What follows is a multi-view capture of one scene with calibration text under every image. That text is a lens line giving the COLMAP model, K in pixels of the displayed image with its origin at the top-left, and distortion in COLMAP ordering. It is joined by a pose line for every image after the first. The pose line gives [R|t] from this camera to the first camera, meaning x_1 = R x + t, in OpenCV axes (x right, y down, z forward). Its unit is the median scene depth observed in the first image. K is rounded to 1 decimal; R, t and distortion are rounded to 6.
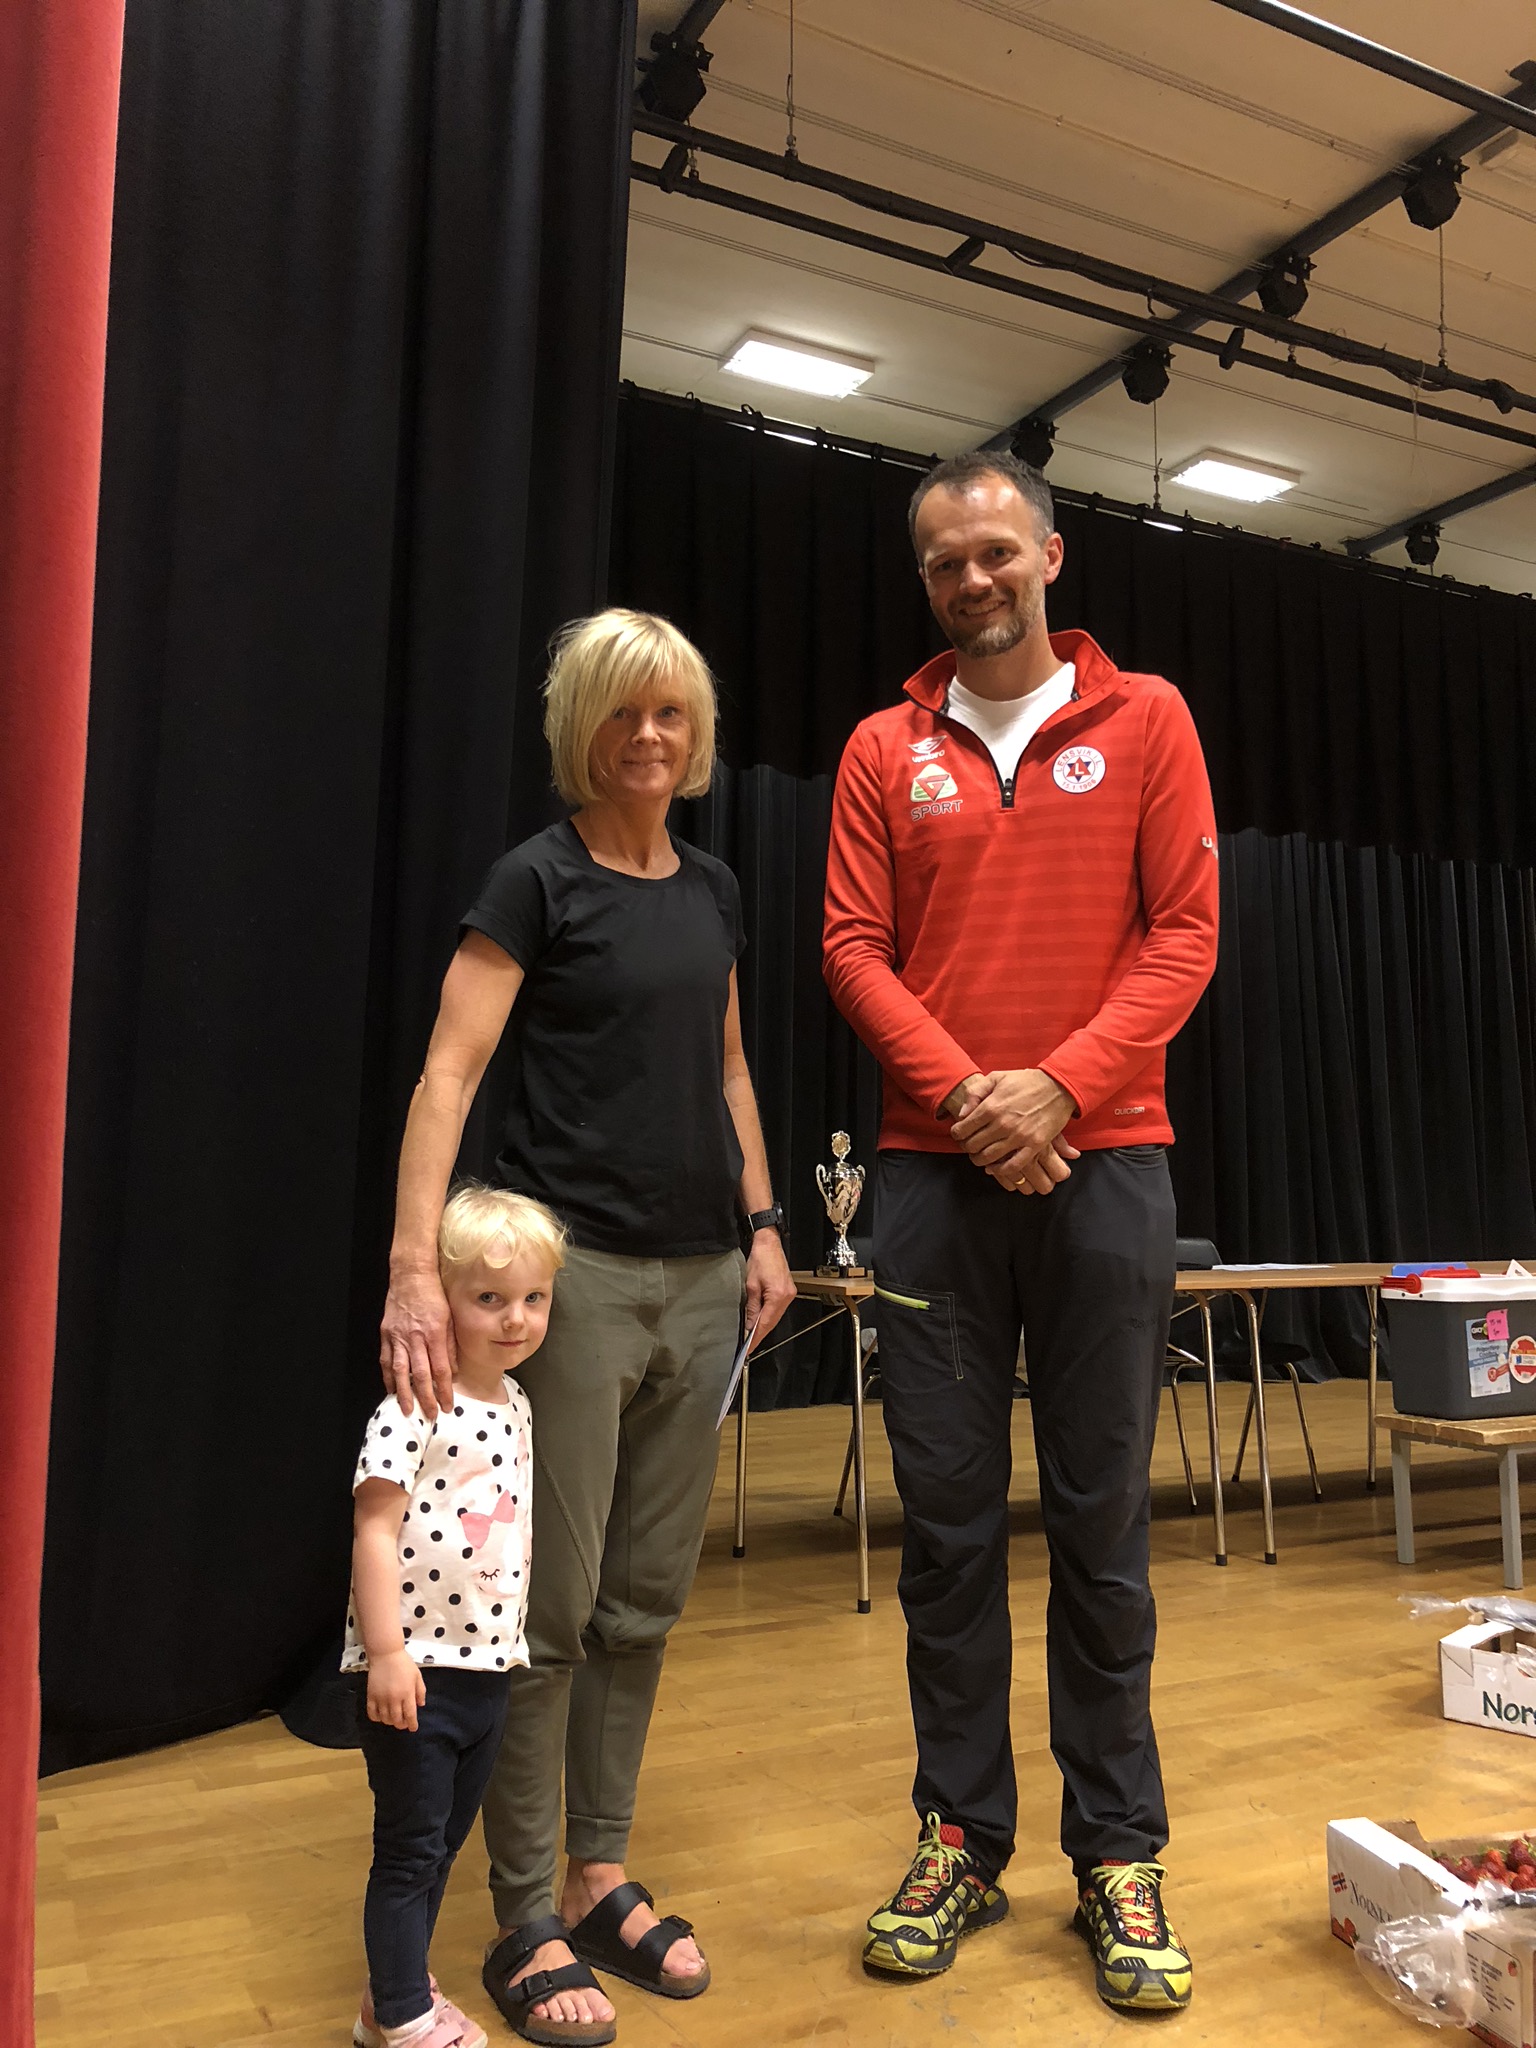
lens RADIAL K [[1664.6, 0, 775.7], [0, 1664.6, 1004.4], [0, 0, 1]] dist [0.014746, -0.002455]
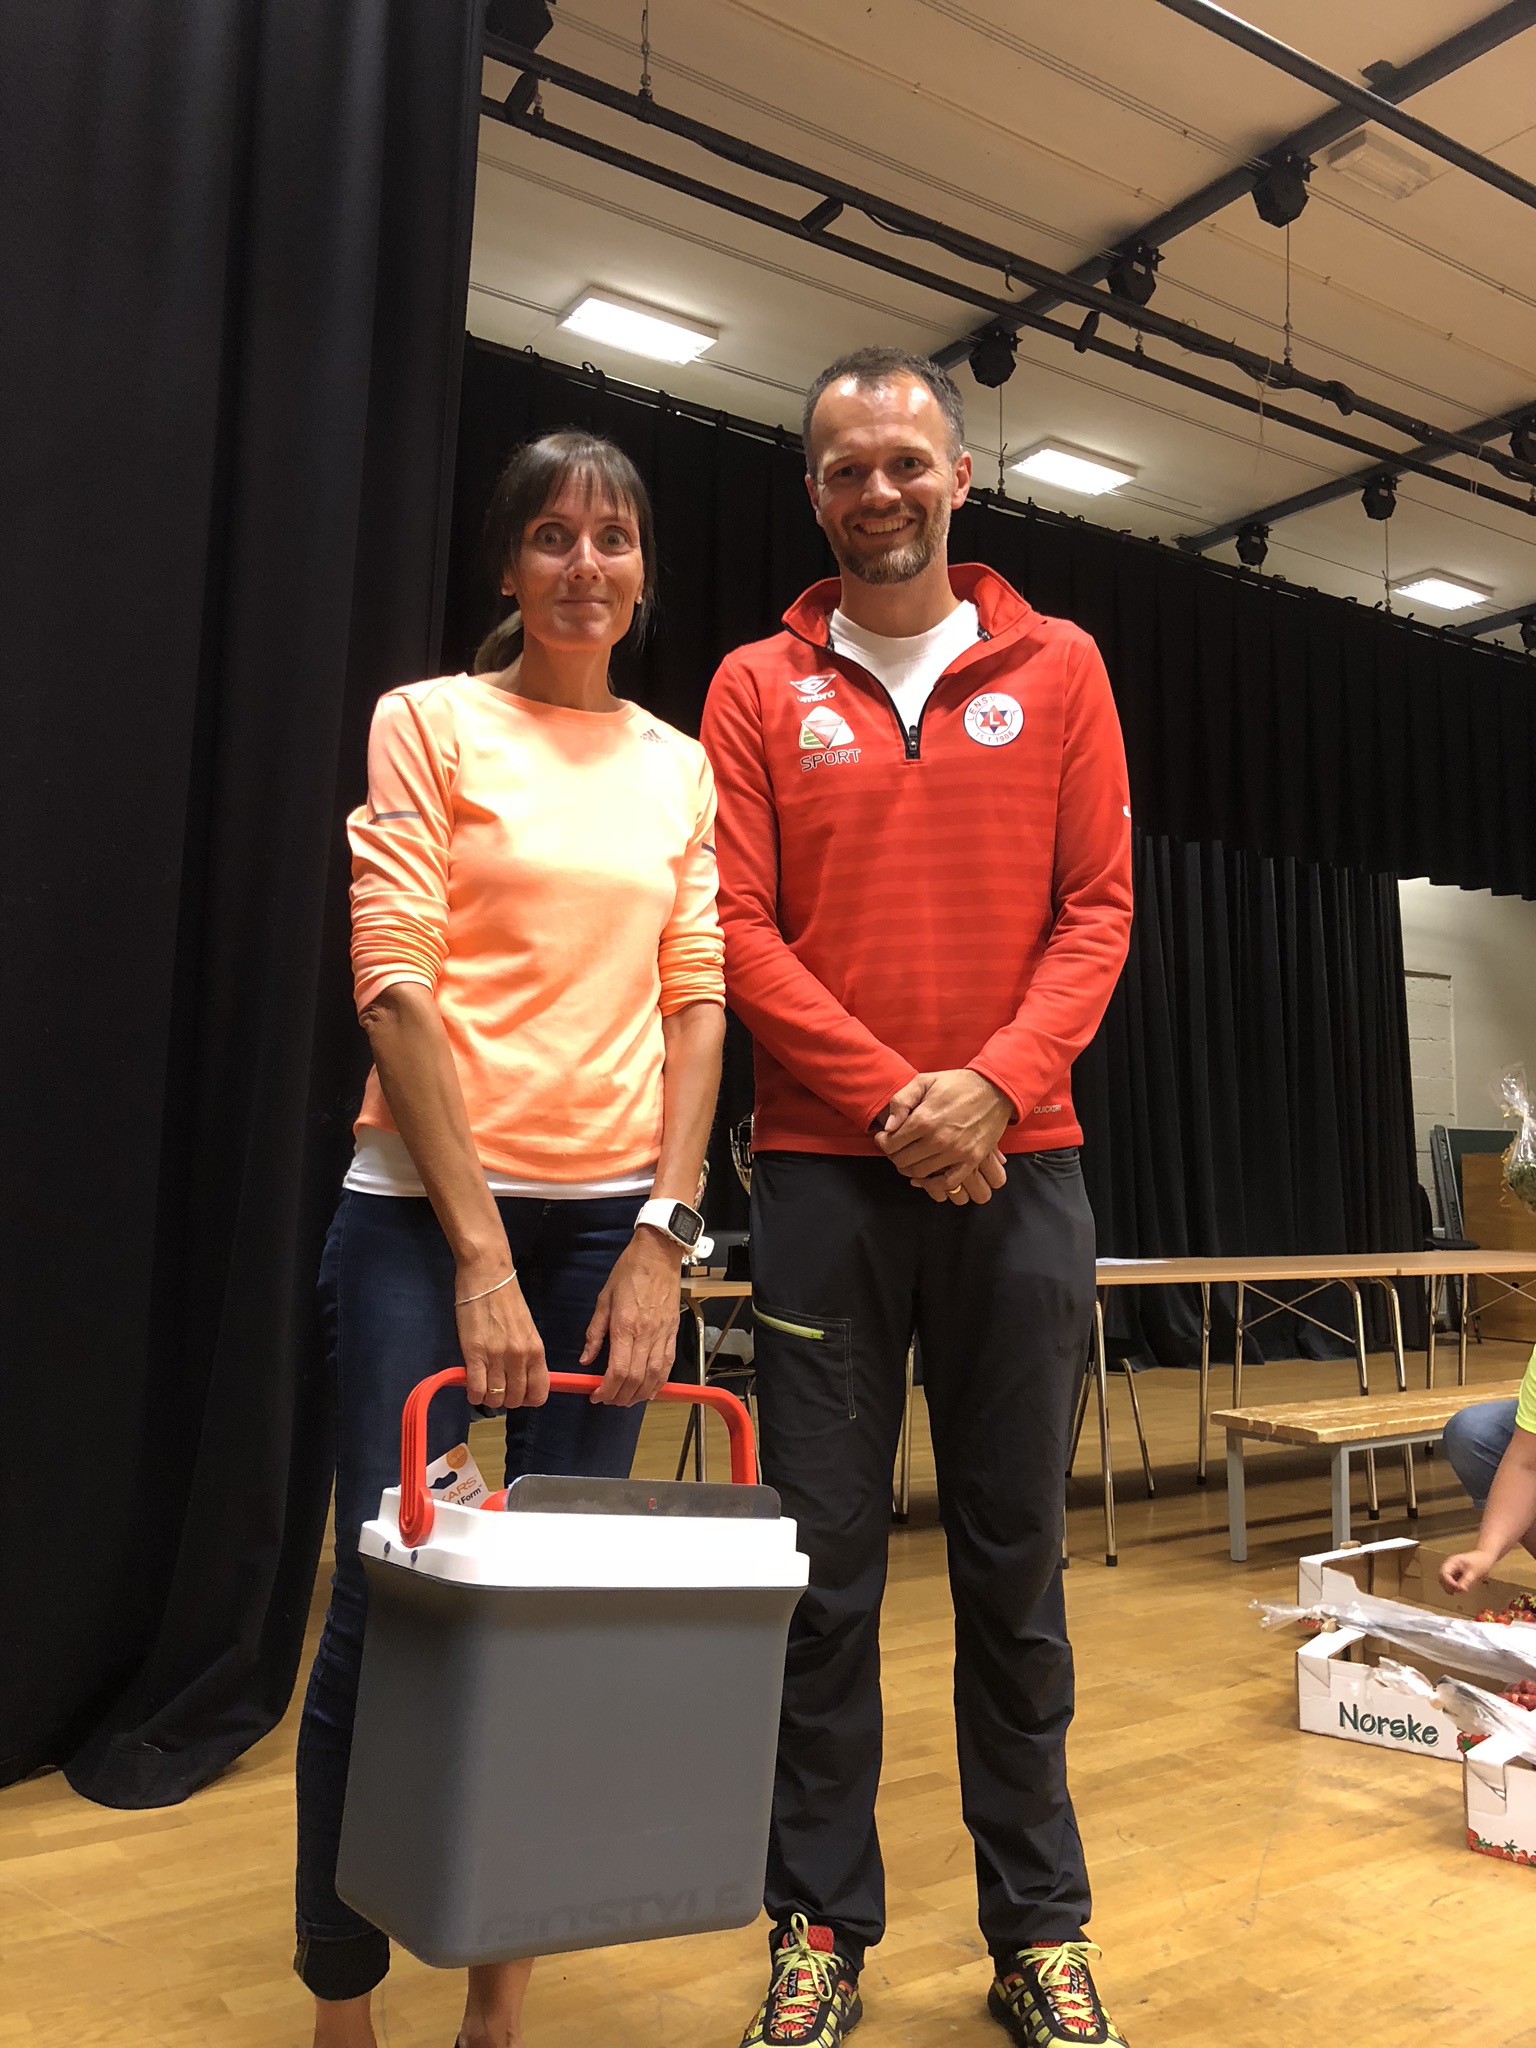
lens RADIAL K [[1664.6, 0, 776.6], [0, 1664.6, 1009.6], [0, 0, 1]] dist [0.014746, -0.002455]
pose [[0.993758, 0.015385, 0.110496, -0.011752], [-0.016847, 0.999782, 0.012315, -0.002000], [-0.110282, -0.014100, 0.993800, 0.035680]]
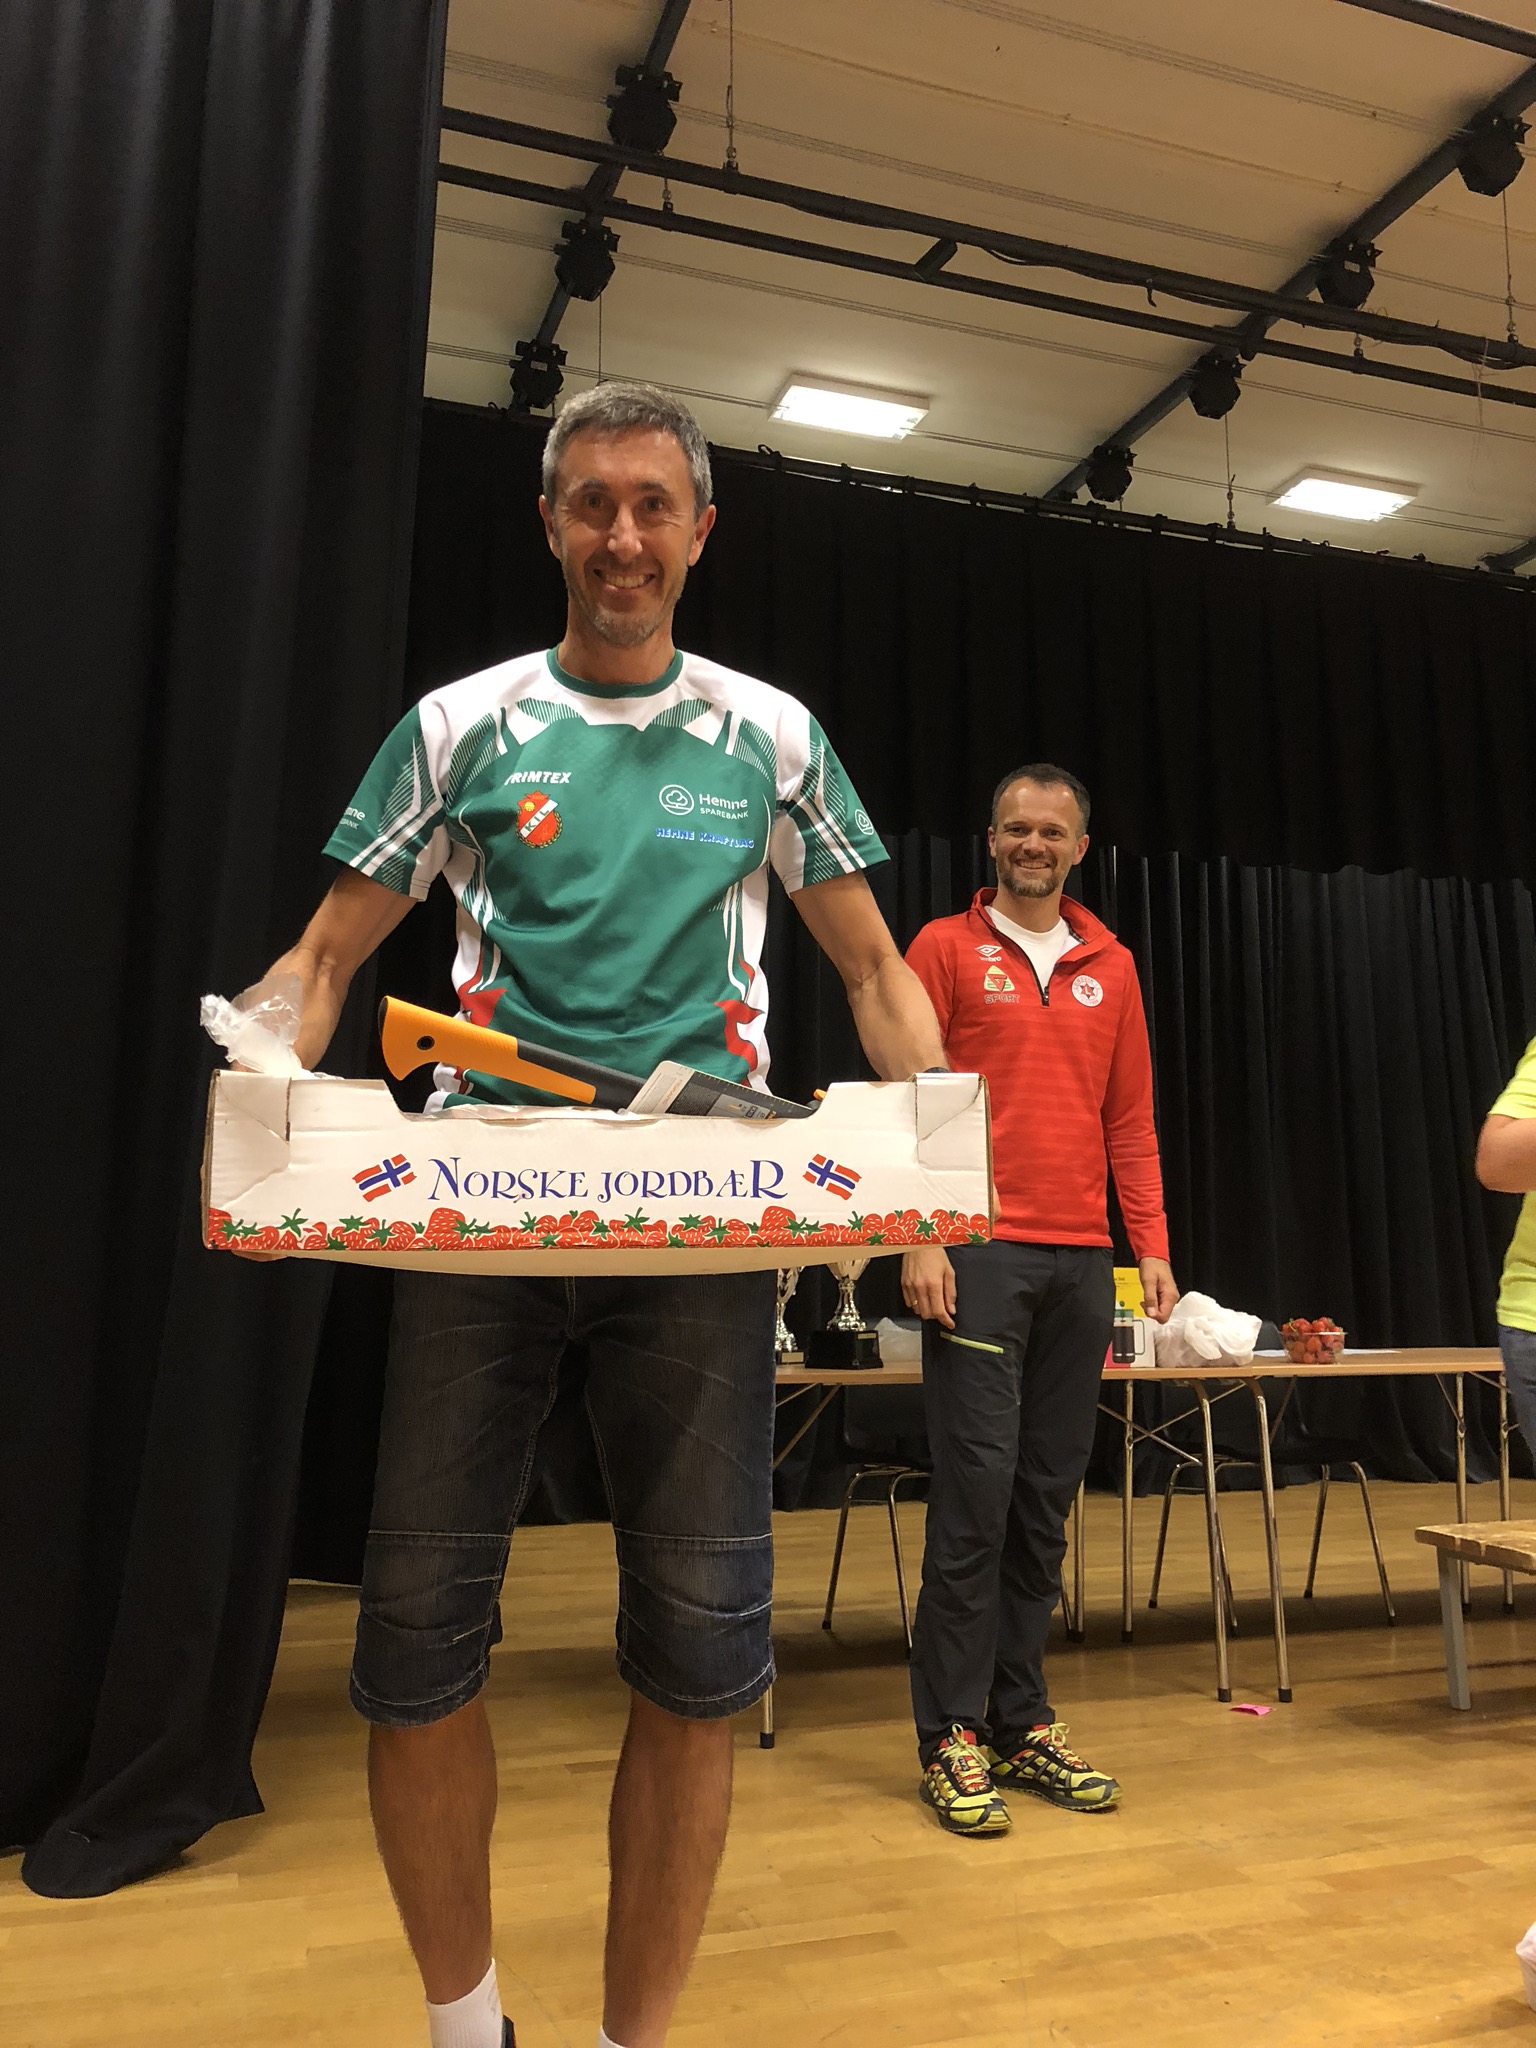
lens RADIAL K [[1664.6, 0, 775.8], [0, 1664.6, 1003.0], [0, 0, 1]] dist [0.014746, -0.002455]
pose [[0.989707, -0.028076, -0.140327, 0.134779], [0.021068, 0.998467, -0.051182, 0.012164], [0.141548, 0.047699, 0.988782, 0.078290]]
